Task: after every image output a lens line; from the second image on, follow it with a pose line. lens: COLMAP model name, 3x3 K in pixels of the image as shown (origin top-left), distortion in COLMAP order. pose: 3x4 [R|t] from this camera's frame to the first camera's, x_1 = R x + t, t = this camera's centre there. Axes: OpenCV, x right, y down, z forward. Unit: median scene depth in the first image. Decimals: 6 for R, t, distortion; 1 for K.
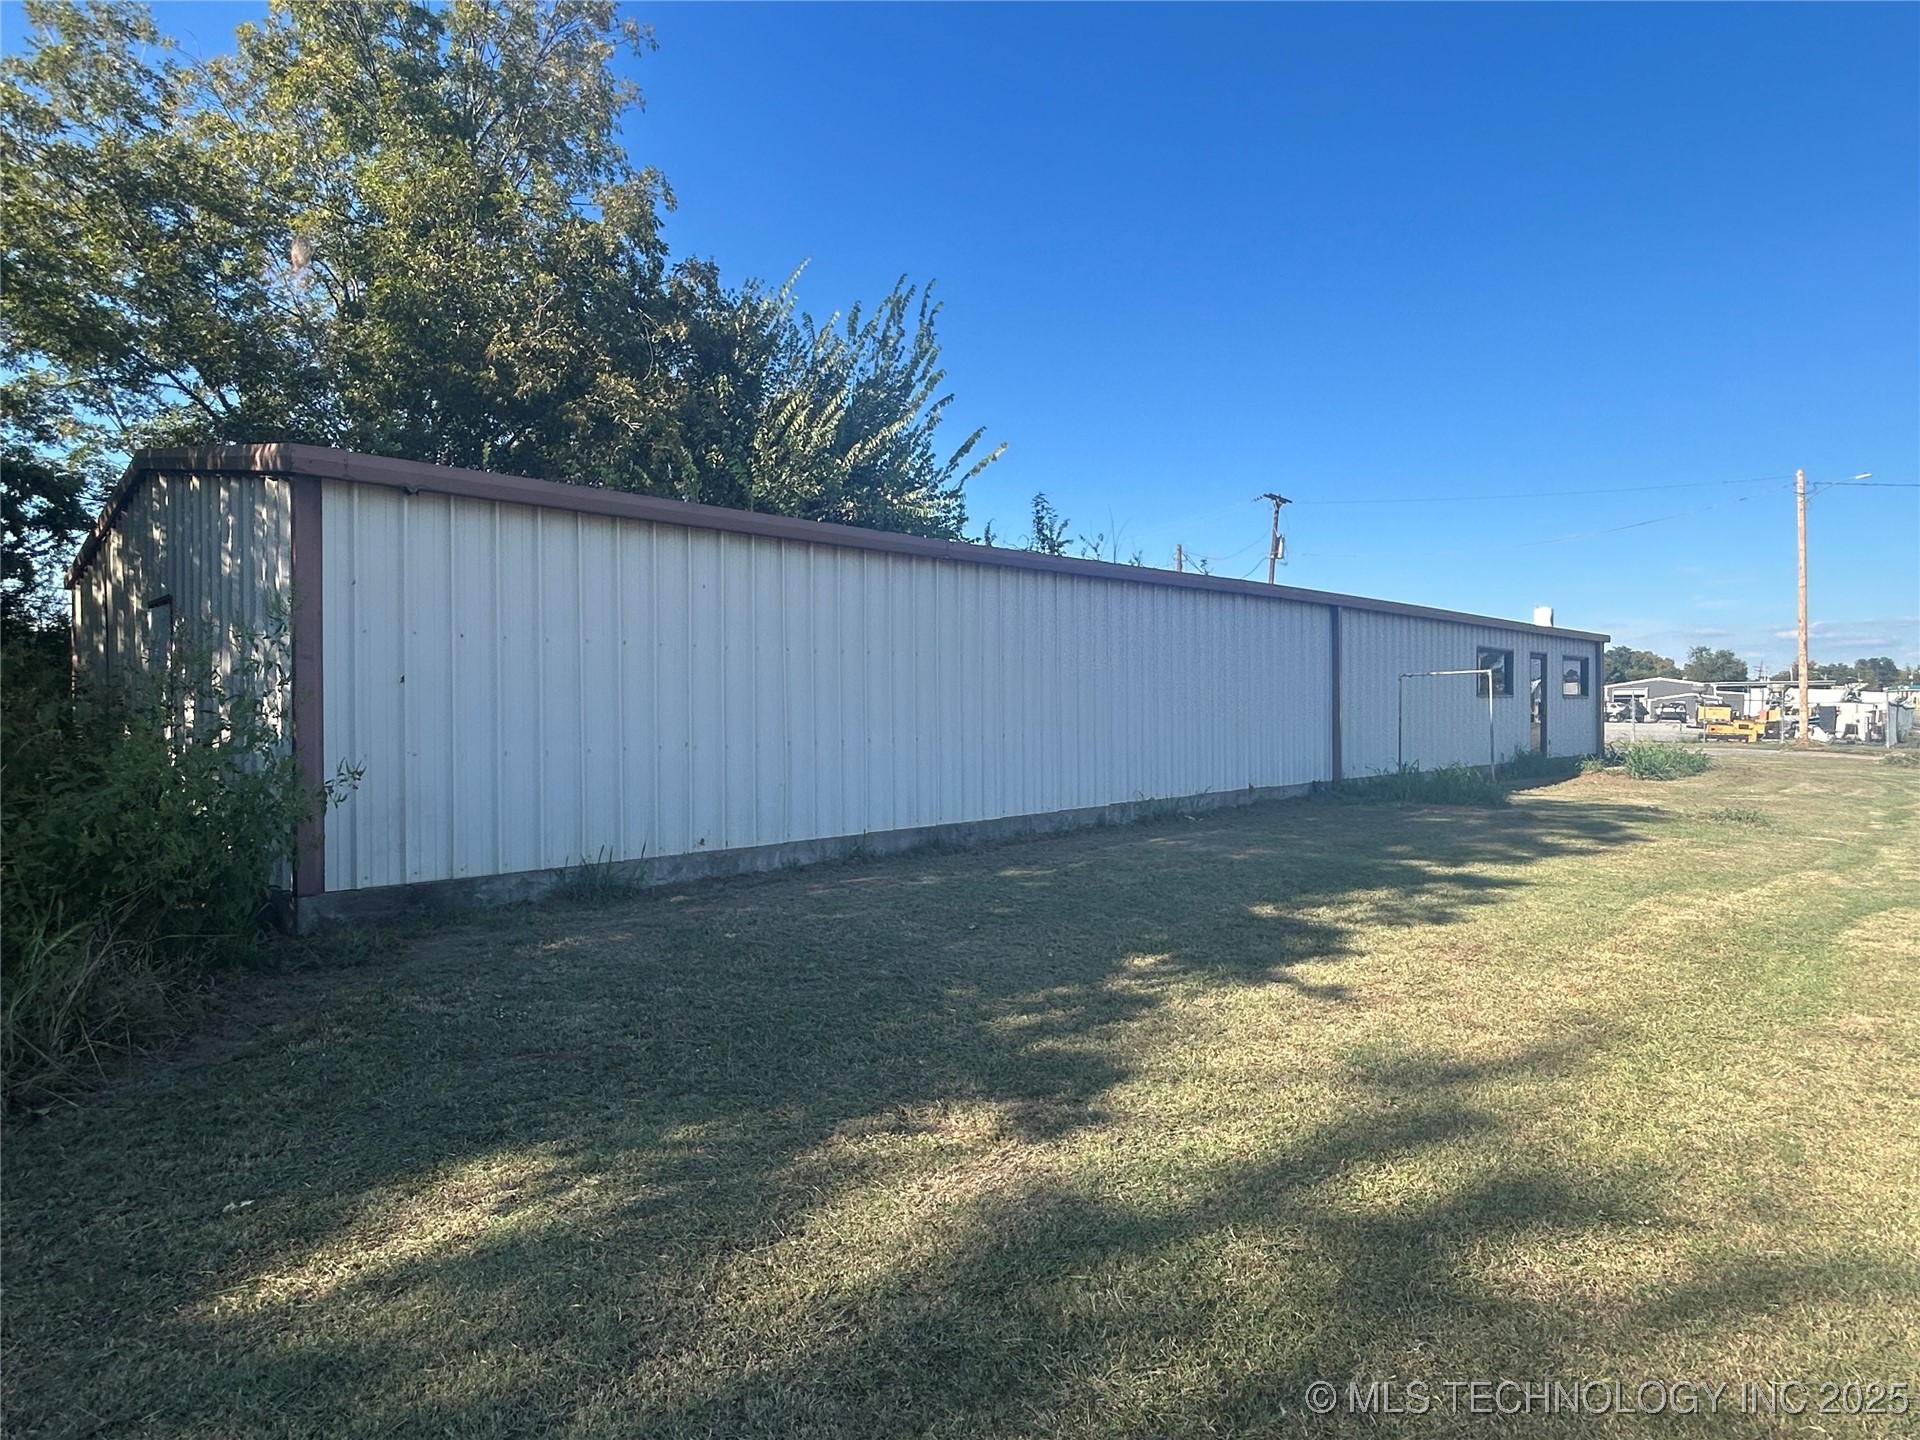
lens RADIAL K [[1118.6, 0, 960.0], [0, 1118.6, 720.0], [0, 0, 1]] dist [-0.001588, 0.001318]
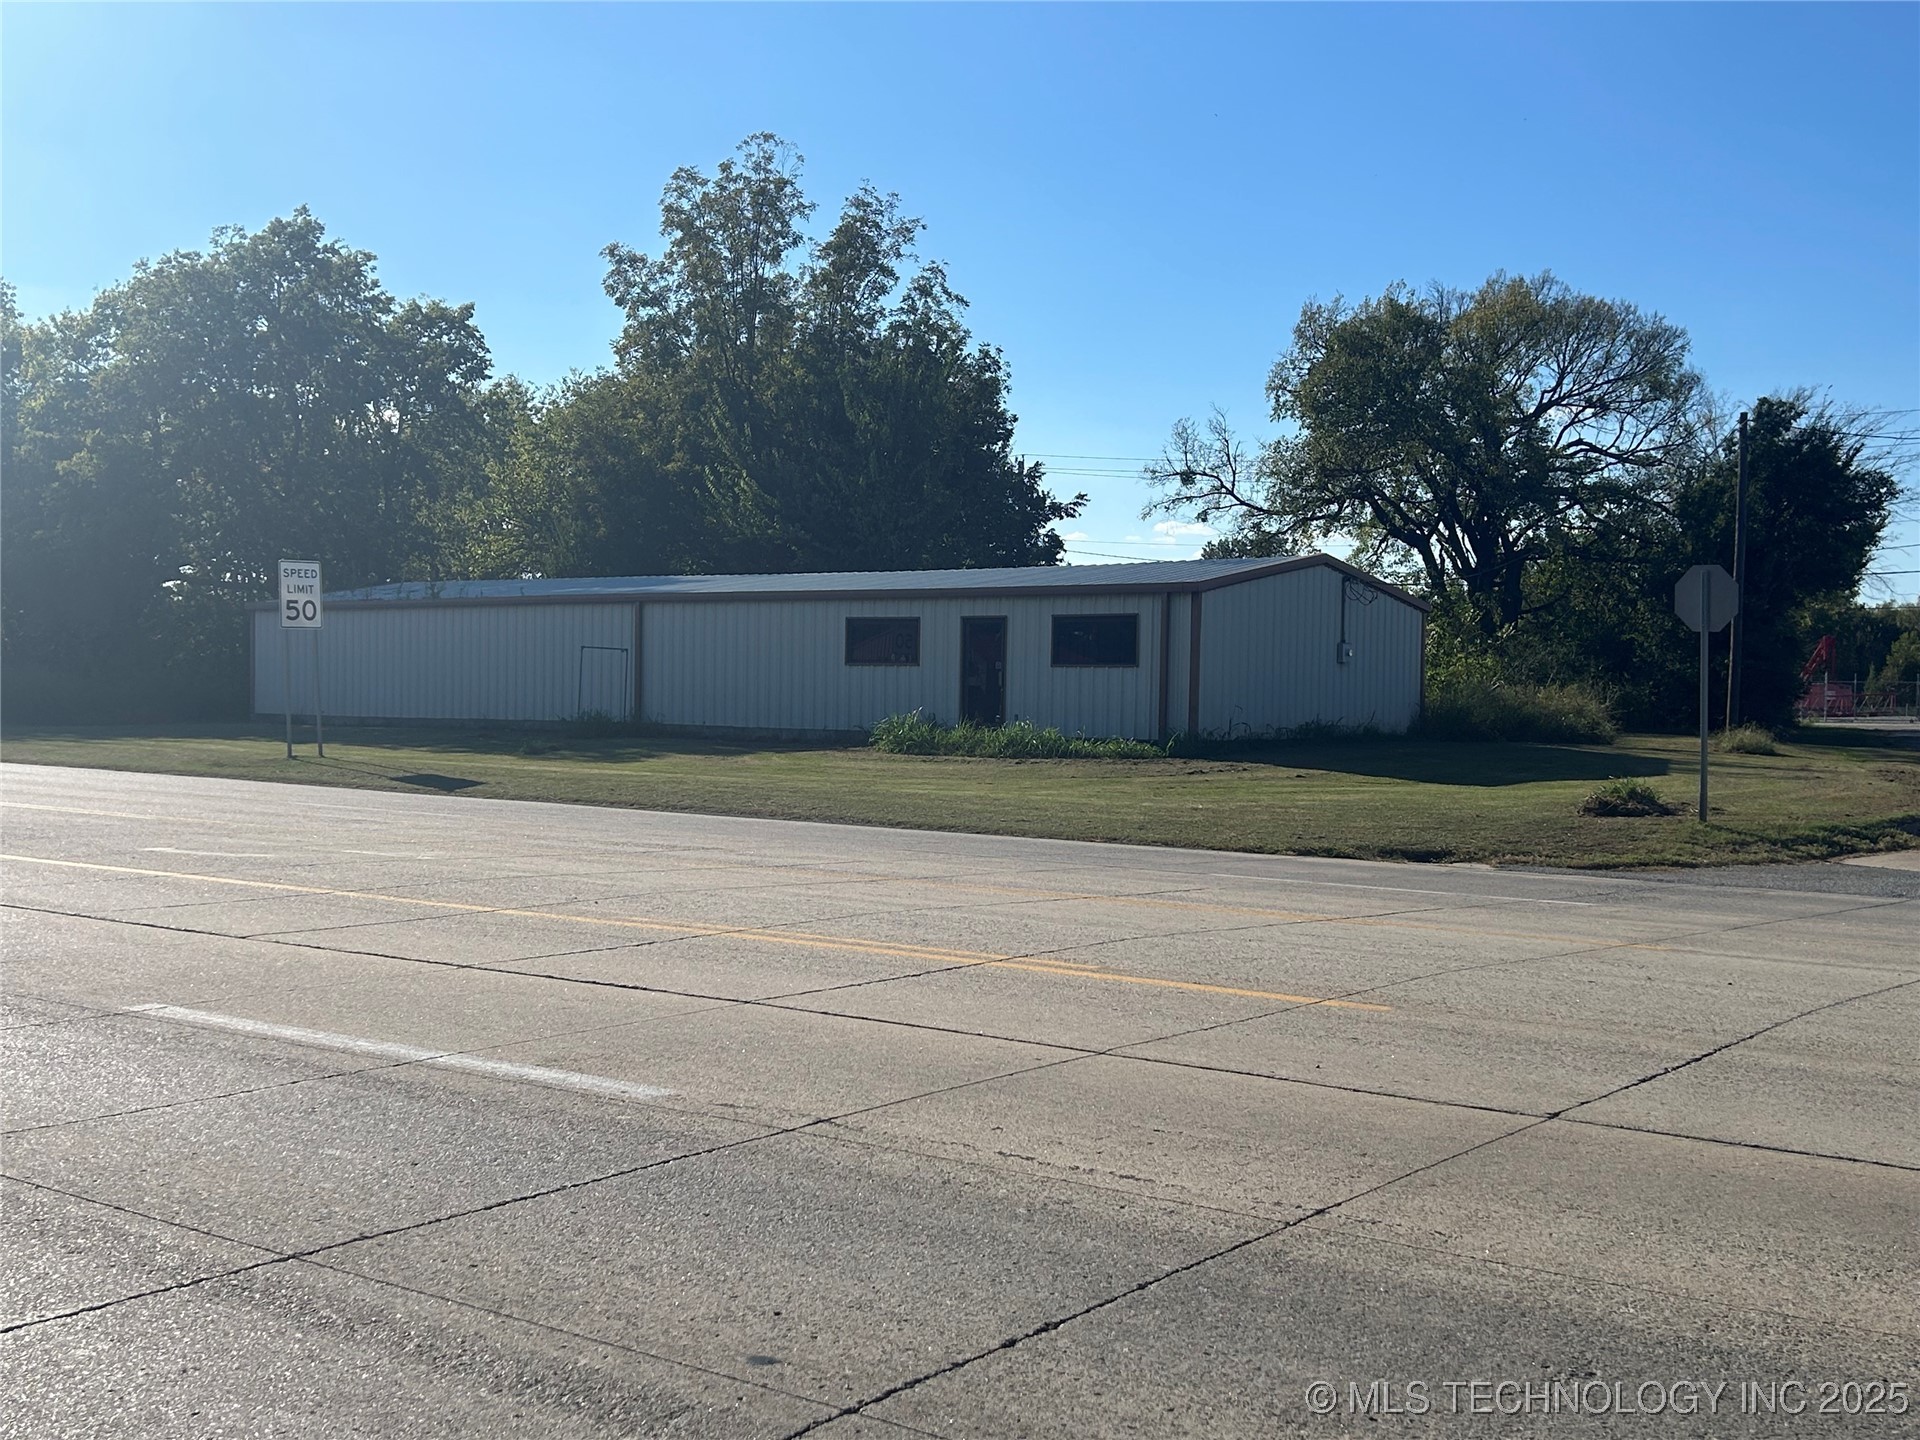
lens RADIAL K [[2044.3, 0, 960.0], [0, 2044.3, 720.0], [0, 0, 1]] dist [0.060916, -0.018708]
pose [[0.161123, 0.024064, -0.986641, 3.919785], [-0.023371, 0.999515, 0.020562, -0.018061], [0.986658, 0.019746, 0.161608, 1.303318]]
